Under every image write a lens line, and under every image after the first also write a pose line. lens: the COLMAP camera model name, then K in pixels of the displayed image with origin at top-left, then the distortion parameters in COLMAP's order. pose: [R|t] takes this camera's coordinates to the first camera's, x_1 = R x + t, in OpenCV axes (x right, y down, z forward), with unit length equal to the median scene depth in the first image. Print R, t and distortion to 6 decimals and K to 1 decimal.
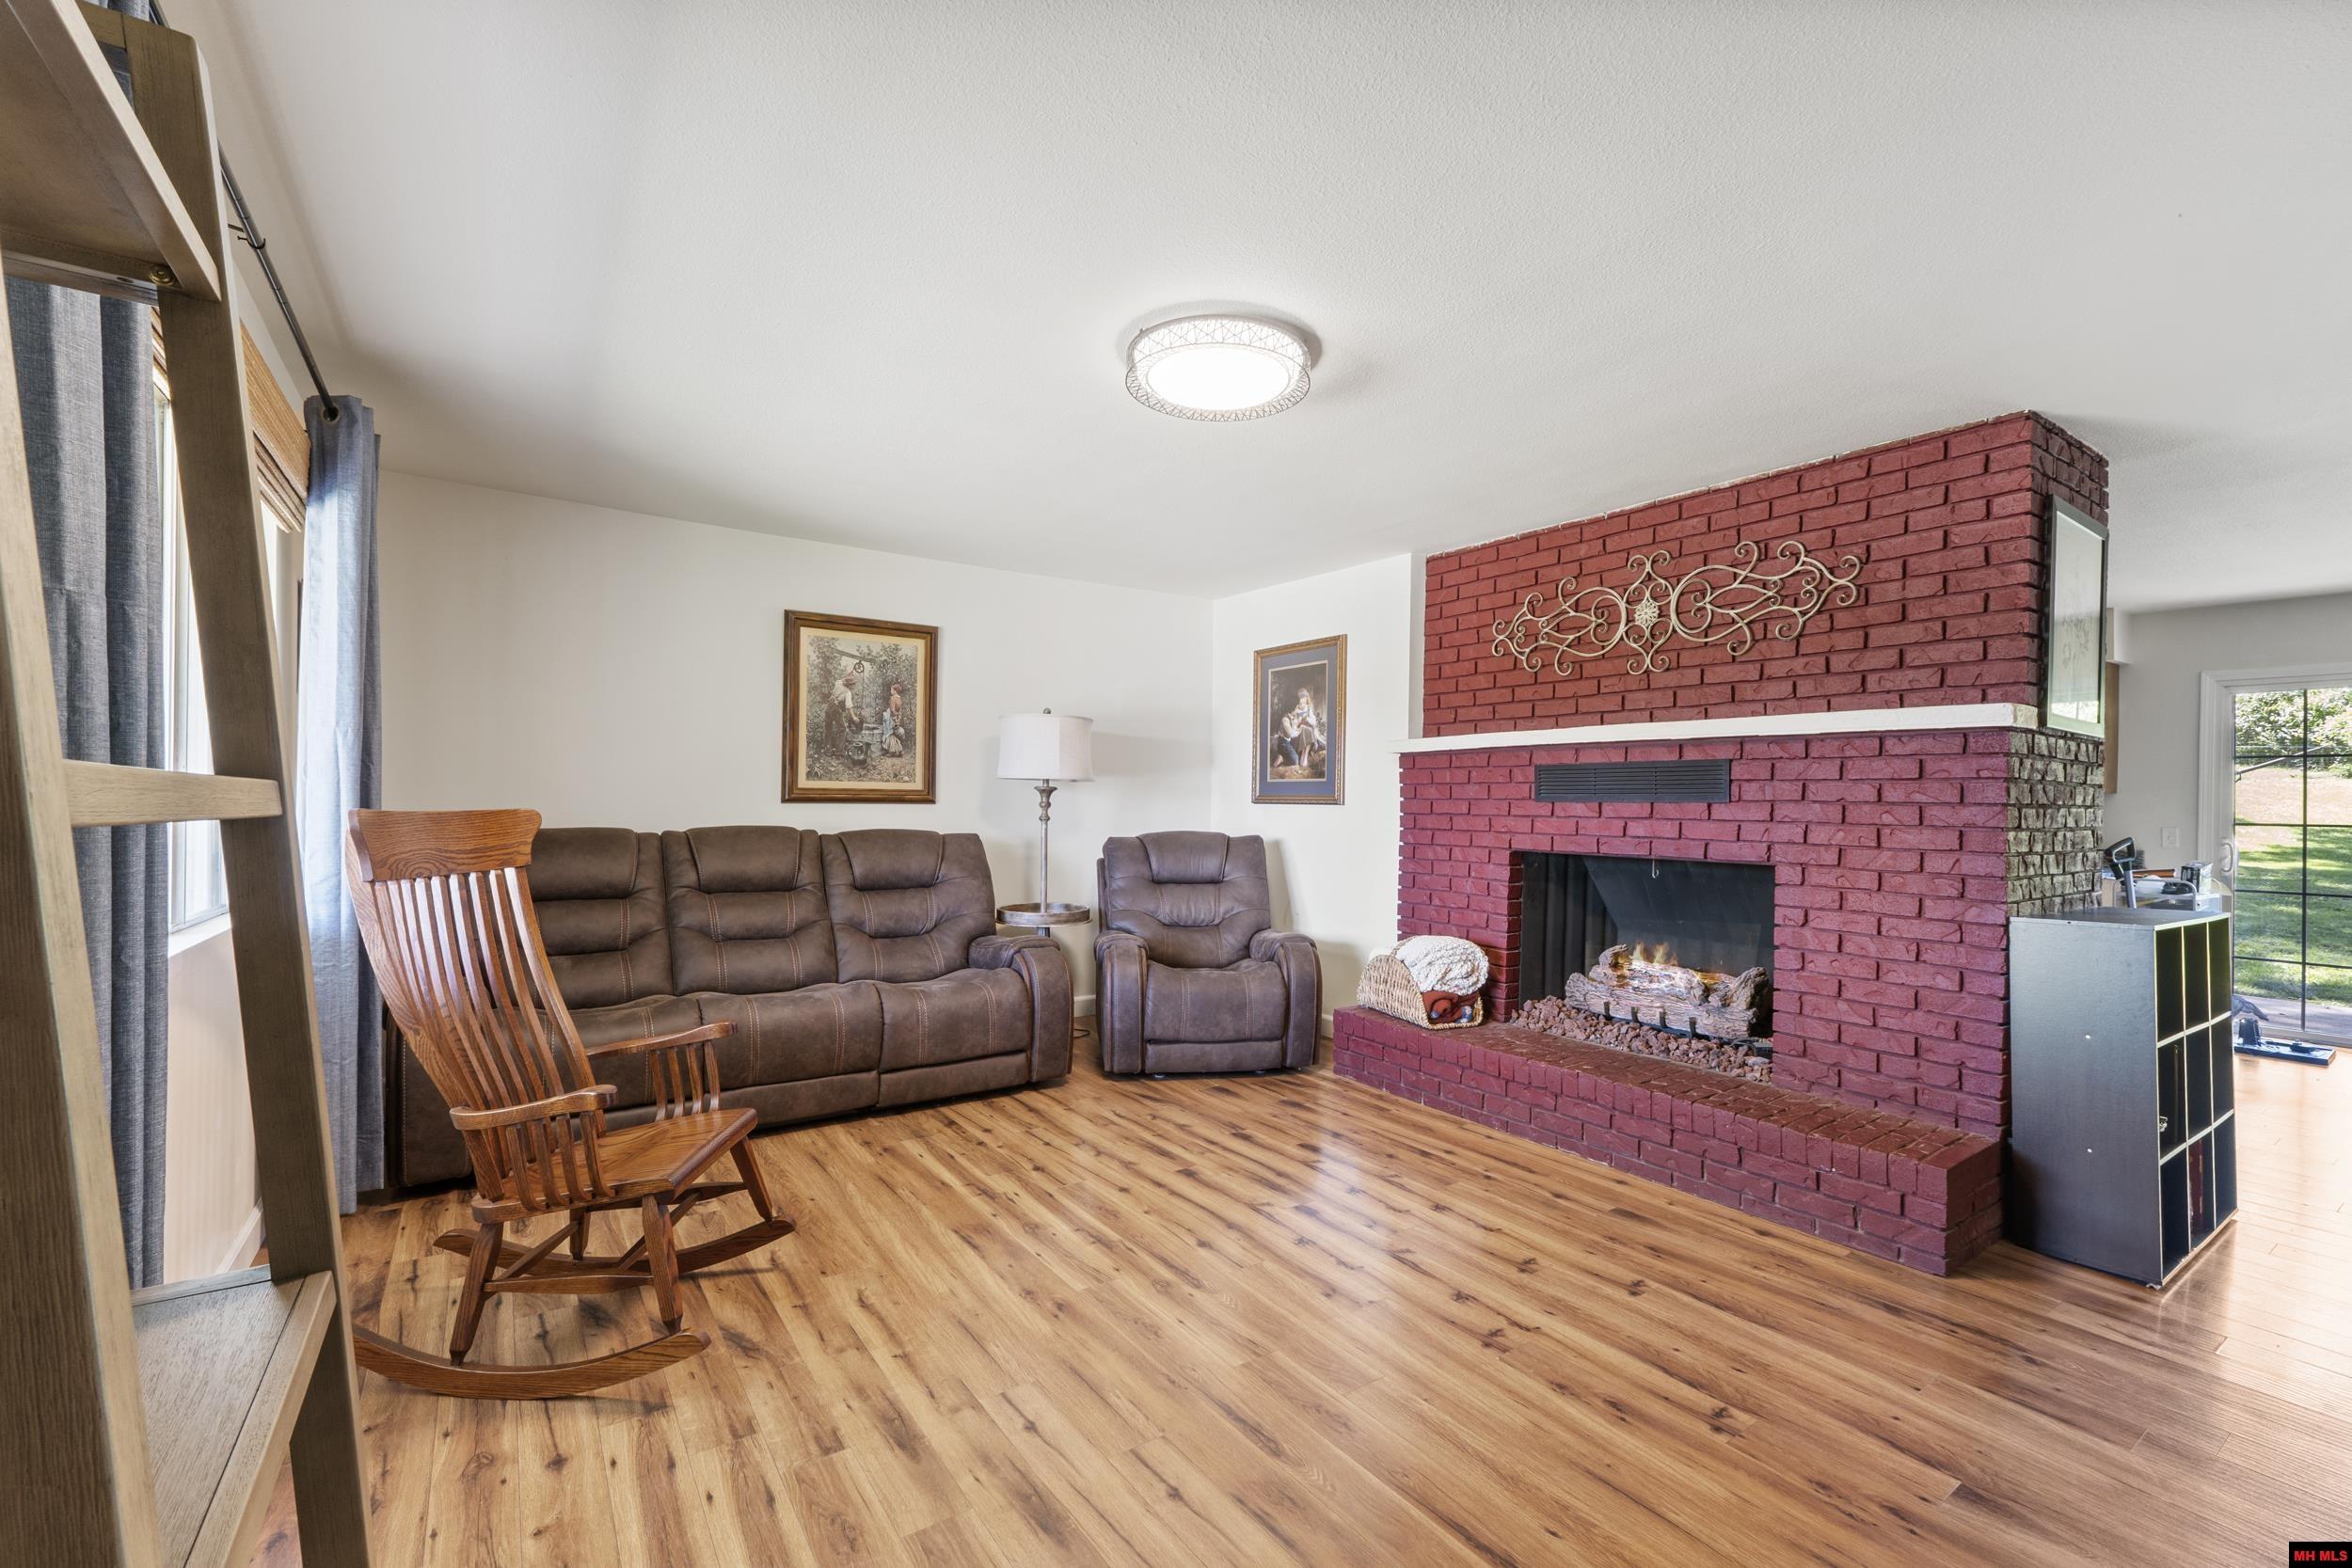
lens RADIAL K [[999.9, 0, 1176.5], [0, 999.9, 802.9], [0, 0, 1]] dist [0.009086, 0.000072]
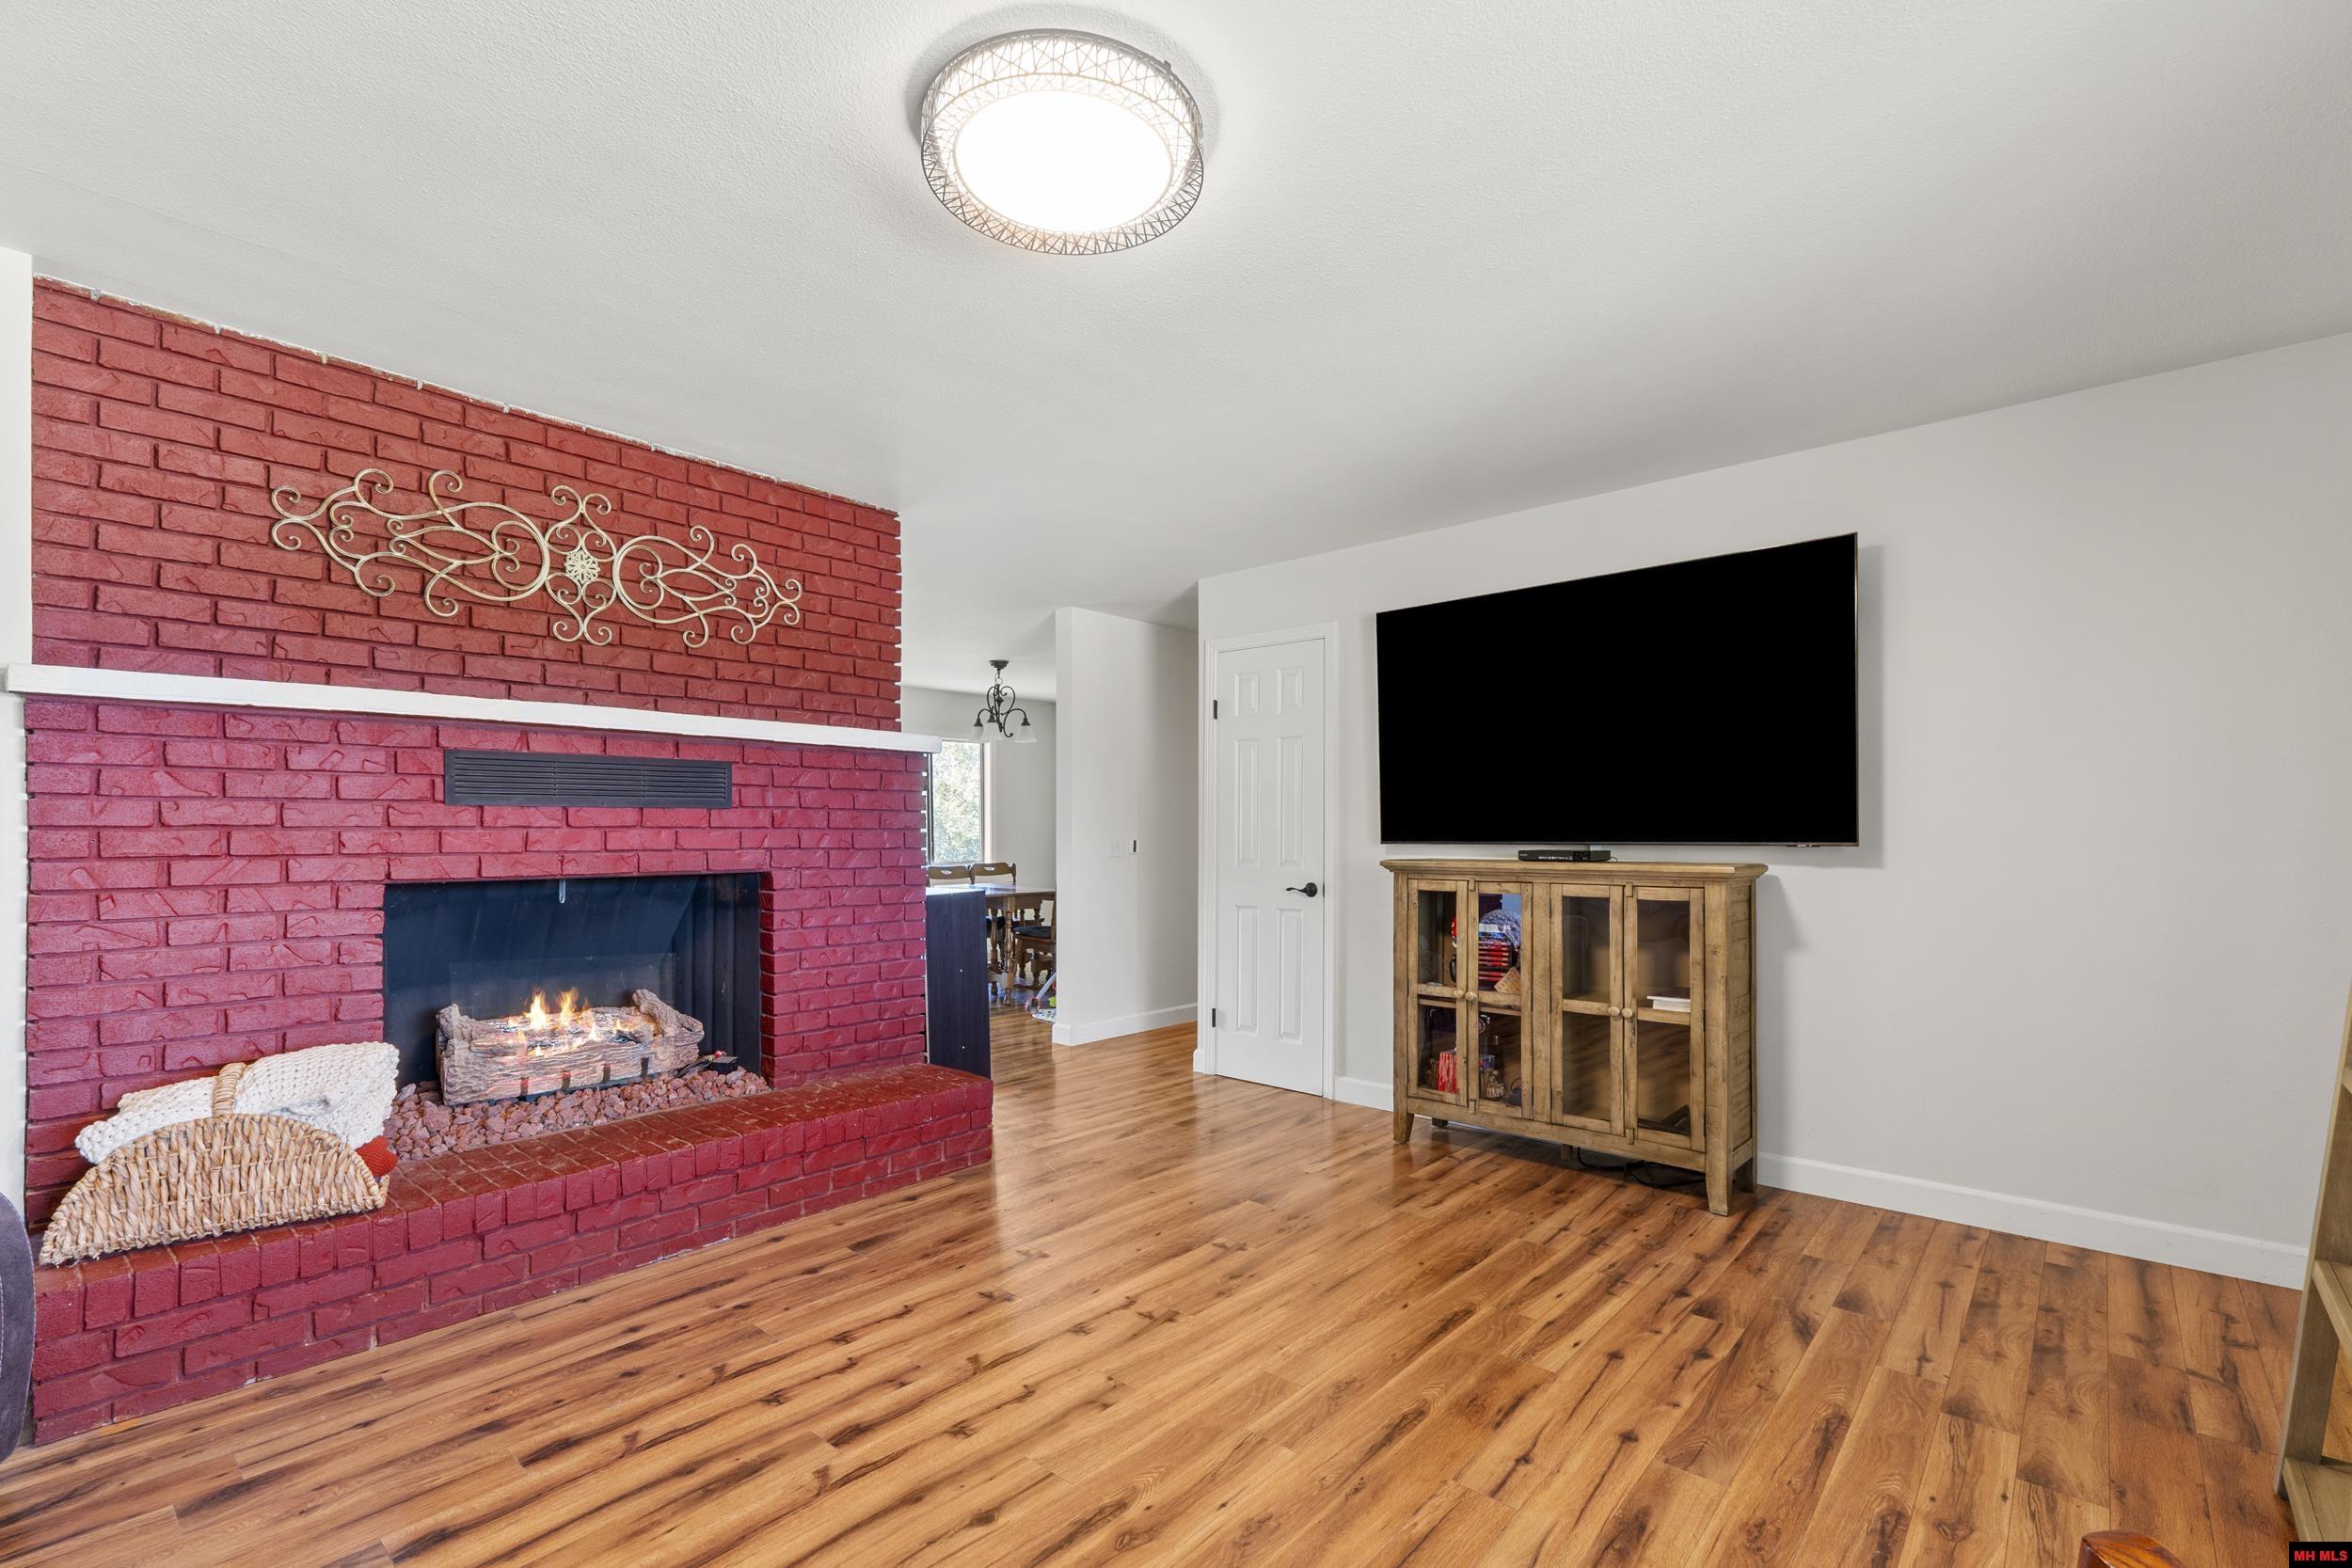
lens RADIAL K [[1053.7, 0, 1173.5], [0, 1053.7, 834.8], [0, 0, 1]] dist [0.004215, -0.000026]
pose [[-0.249592, -0.020563, 0.968133, -0.460511], [-0.005312, 0.999789, 0.019866, 0.002437], [-0.968336, -0.000185, -0.249649, 0.770726]]
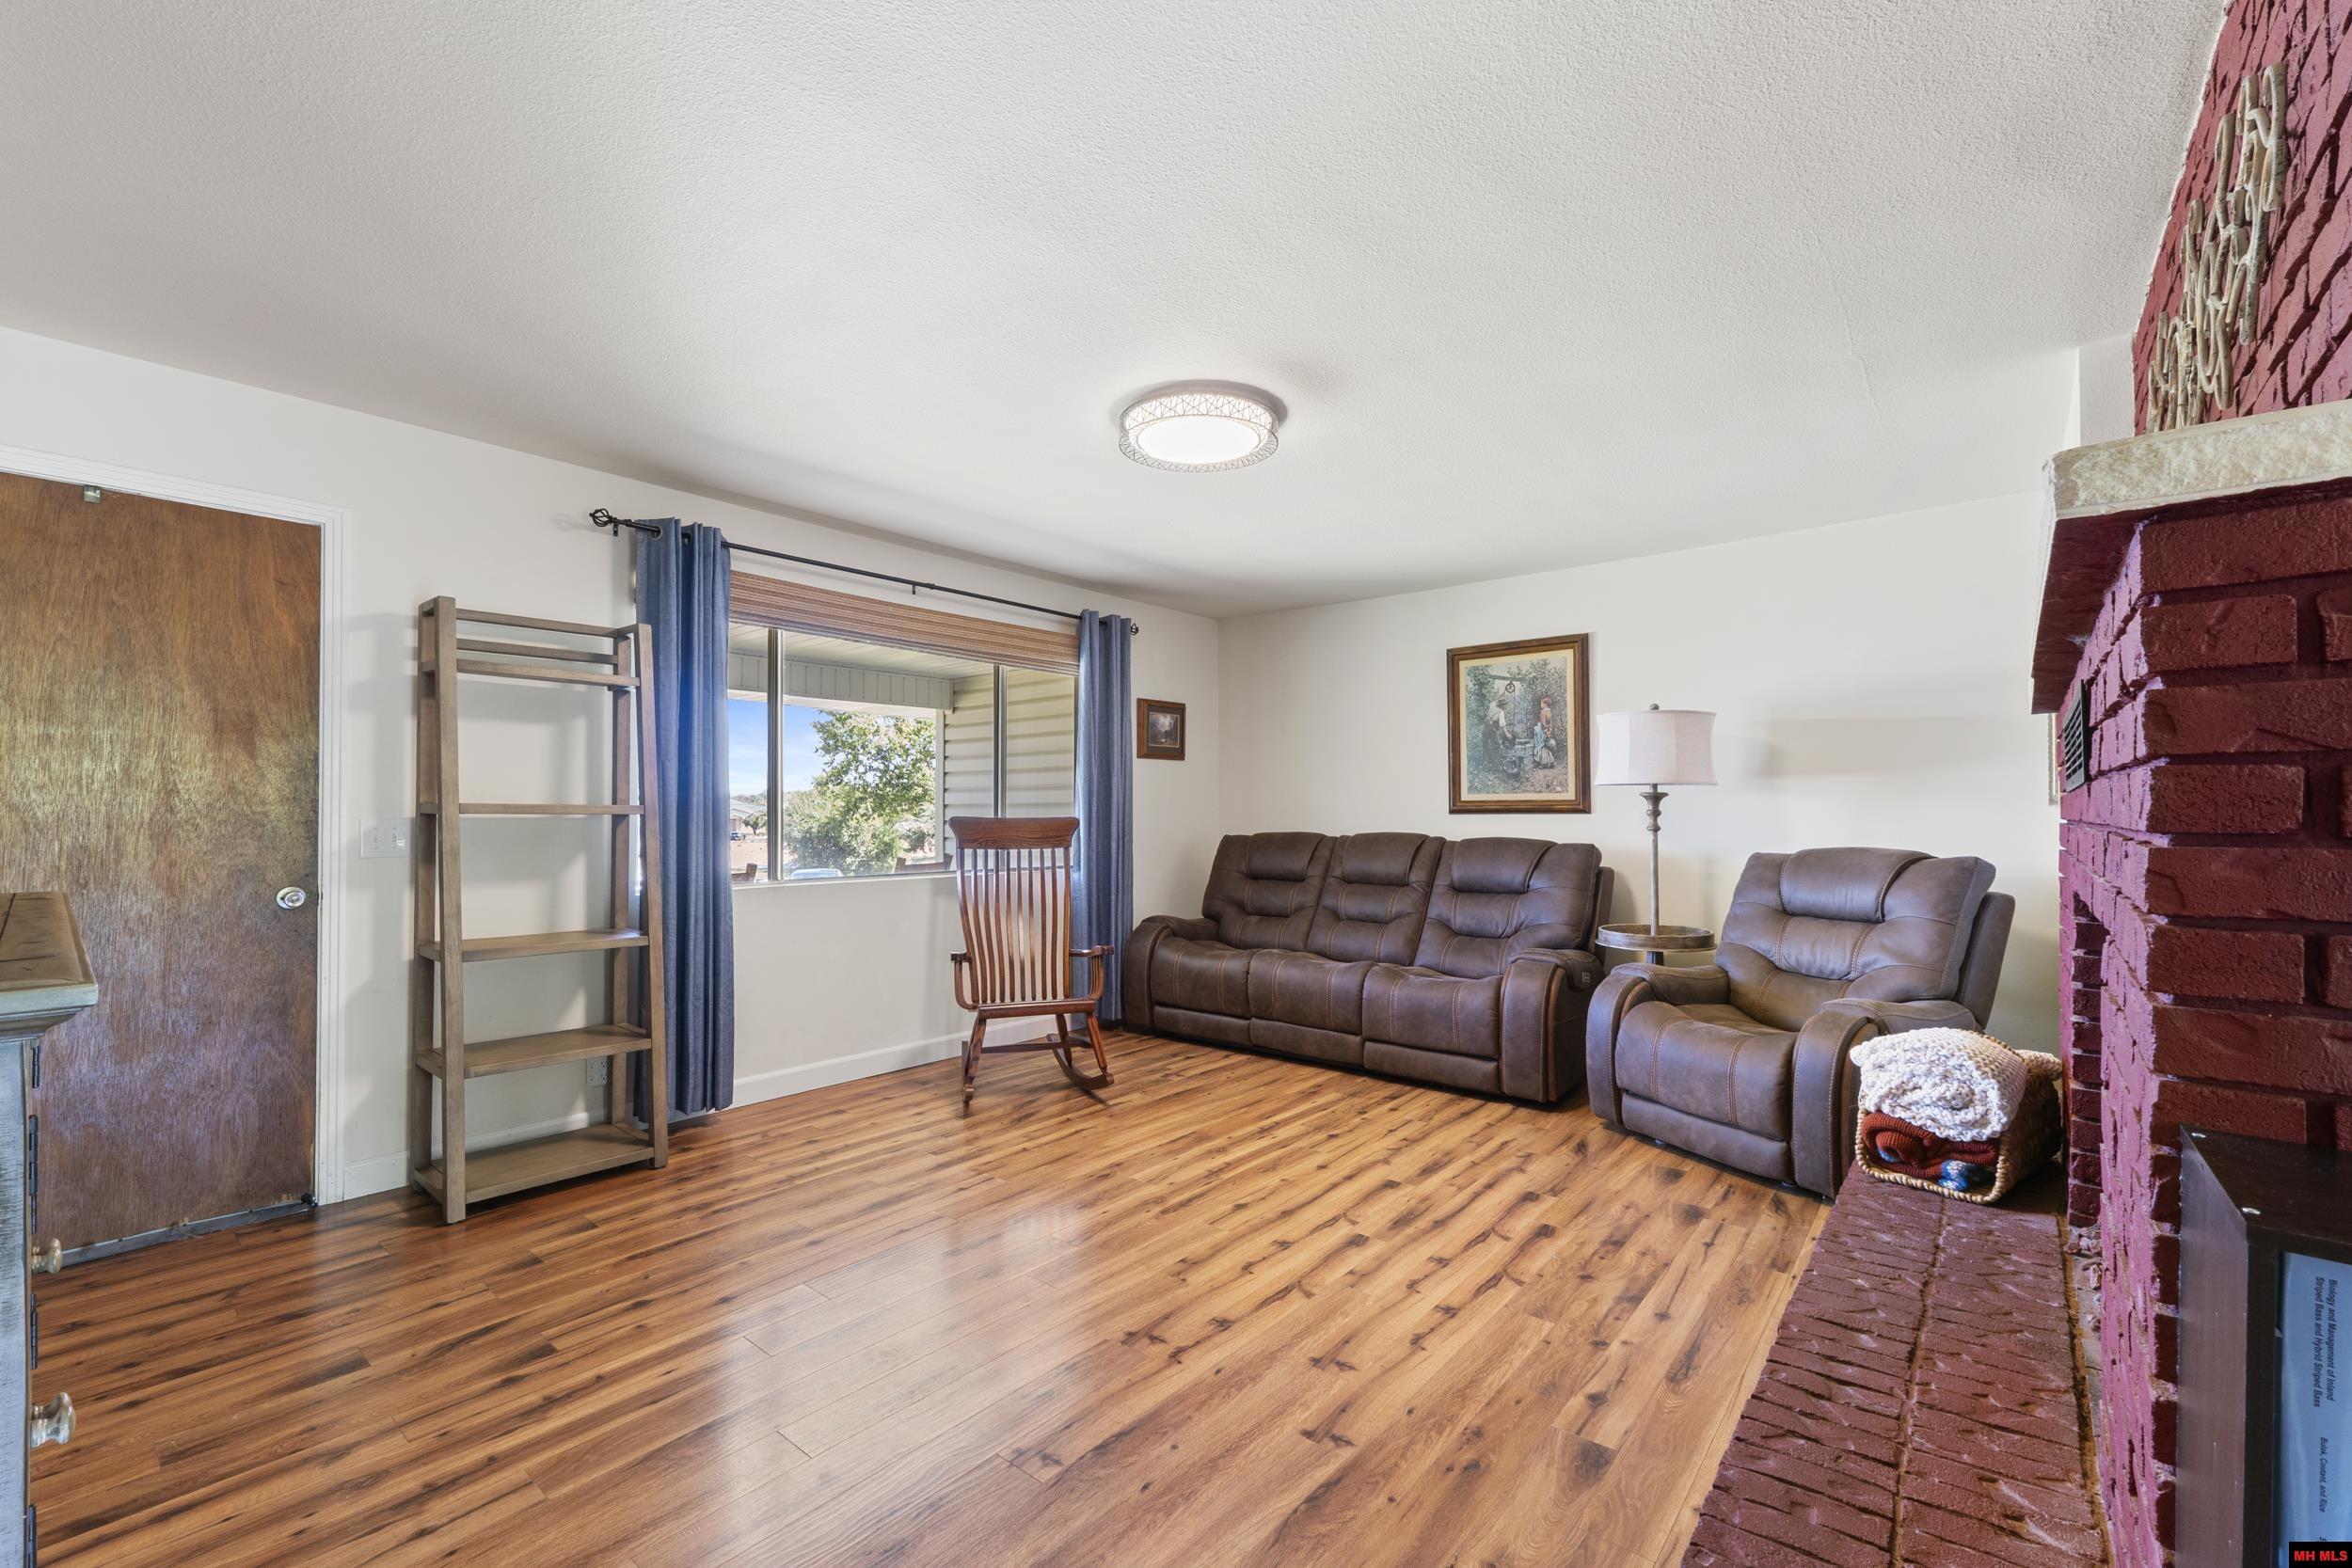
lens RADIAL K [[984.3, 0, 1157.0], [0, 984.3, 809.6], [0, 0, 1]] dist [0.001361, 0.000114]
pose [[0.254768, -0.016928, -0.966854, 0.777848], [0.002808, 0.999856, -0.016765, 0.016073], [0.966998, 0.001556, 0.254779, 0.465724]]
